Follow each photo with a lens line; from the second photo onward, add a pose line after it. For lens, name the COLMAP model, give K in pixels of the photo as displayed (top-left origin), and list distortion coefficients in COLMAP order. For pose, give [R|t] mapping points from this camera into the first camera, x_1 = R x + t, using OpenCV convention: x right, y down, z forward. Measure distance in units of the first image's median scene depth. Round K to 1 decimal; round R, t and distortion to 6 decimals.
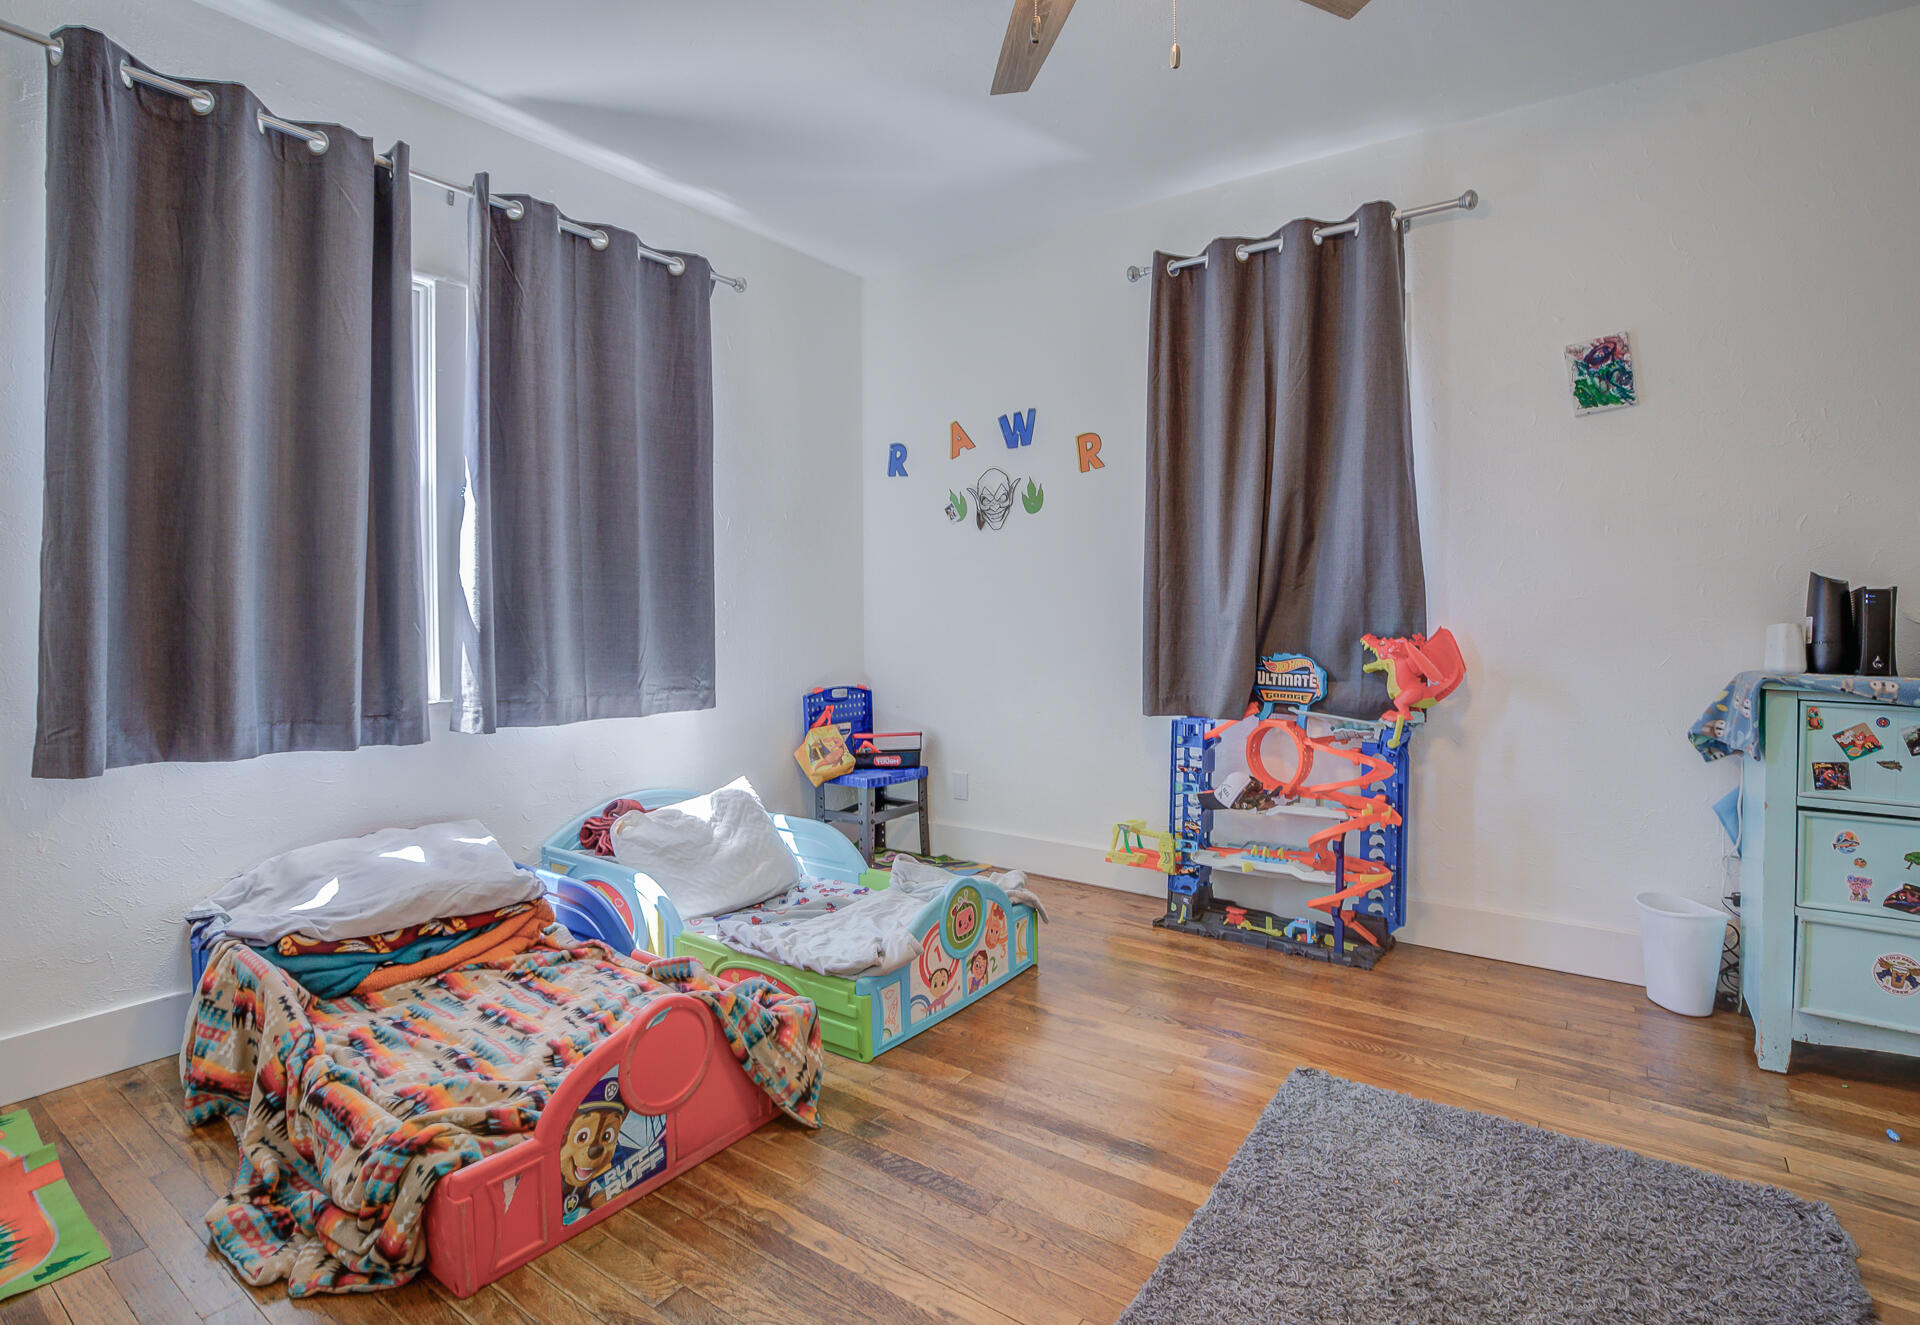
lens RADIAL K [[922.5, 0, 983.7], [0, 922.5, 626.0], [0, 0, 1]] dist [-0.027804, 0.002715]
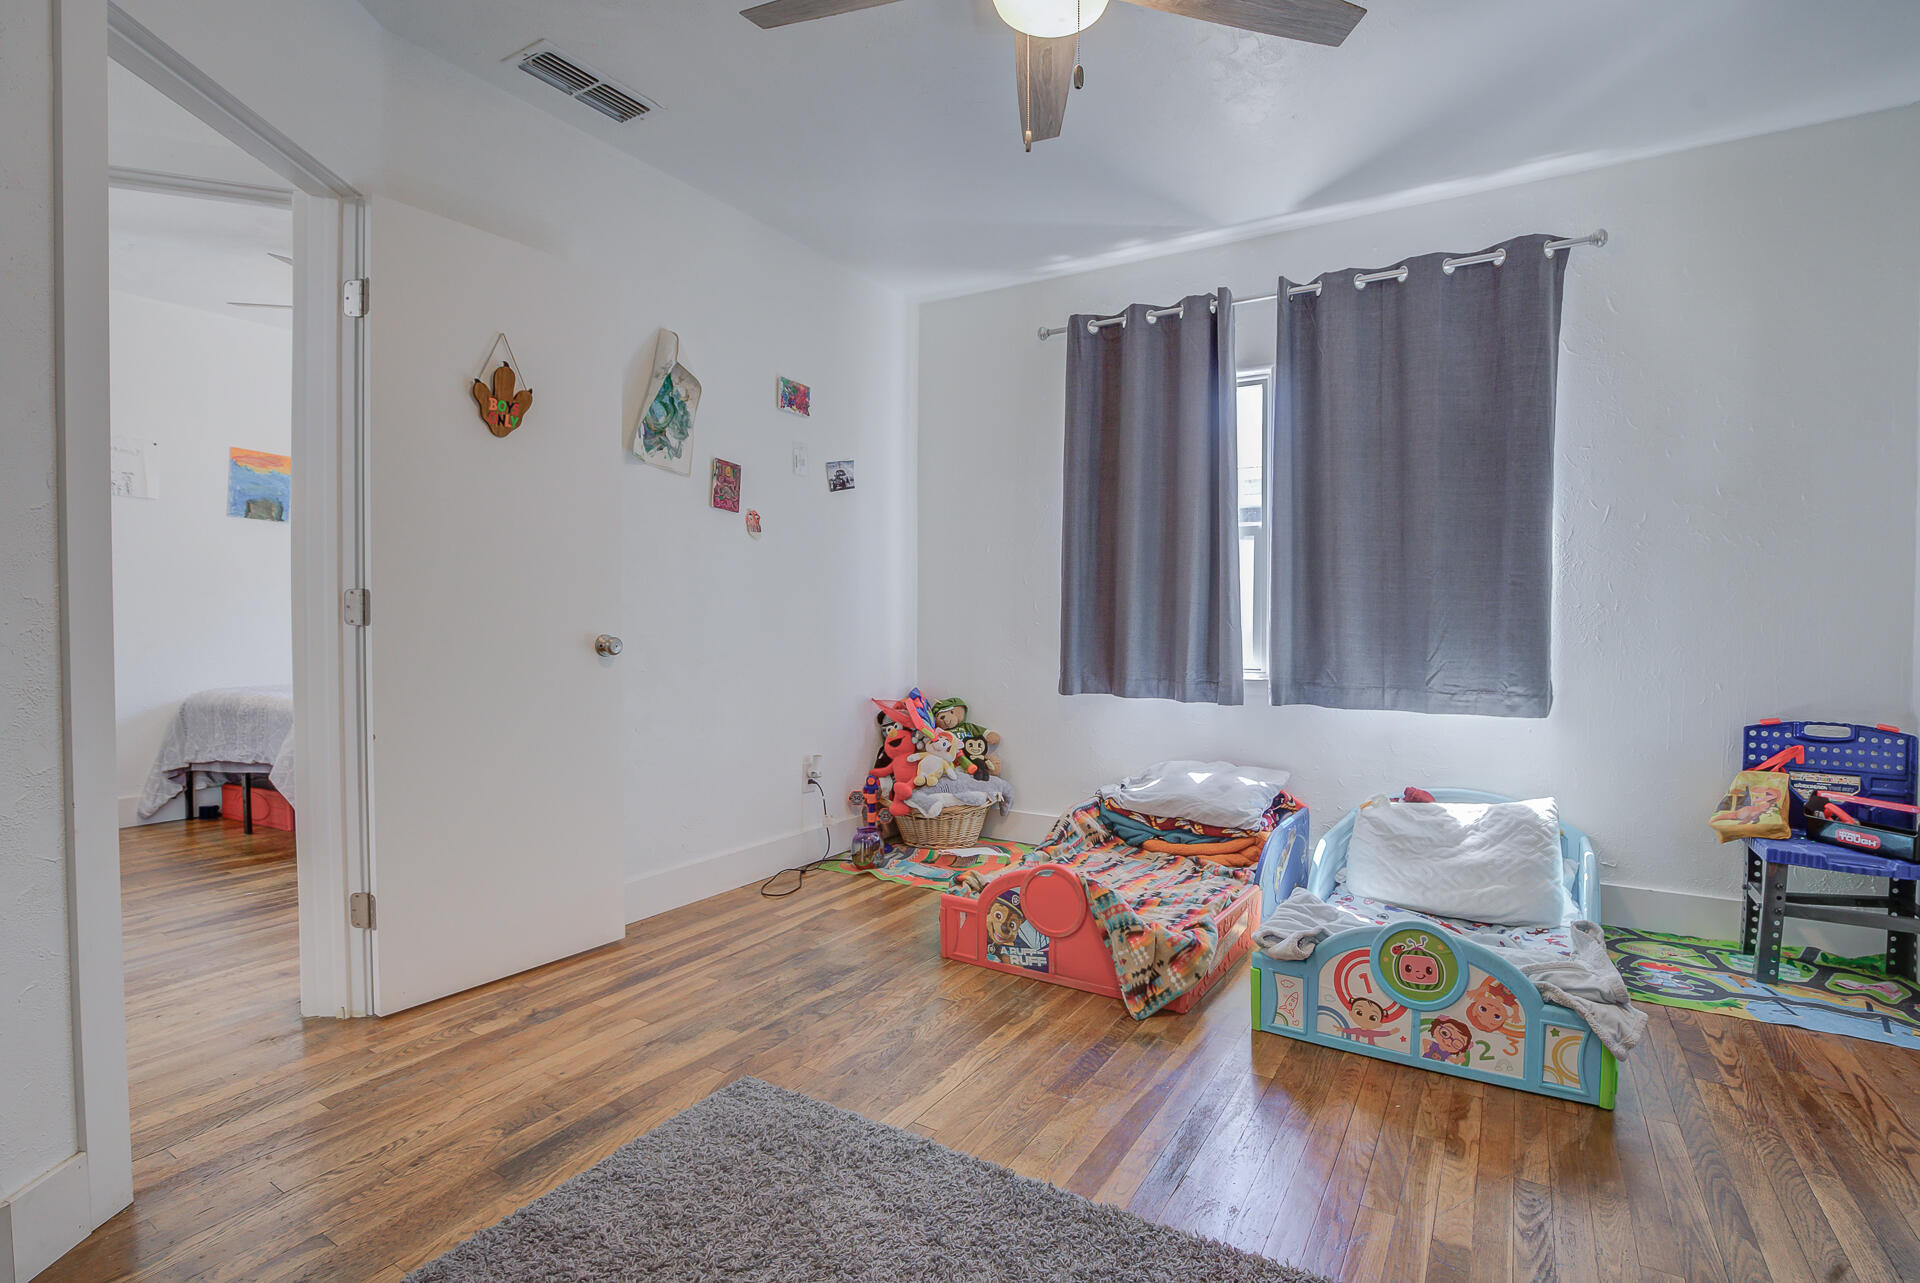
lens RADIAL K [[898.4, 0, 963.1], [0, 898.4, 634.2], [0, 0, 1]] dist [-0.038387, 0.007534]
pose [[0.071814, 0.027690, -0.997034, 0.782655], [-0.019424, 0.999464, 0.026359, -0.009766], [0.997229, 0.017473, 0.072314, 0.509969]]
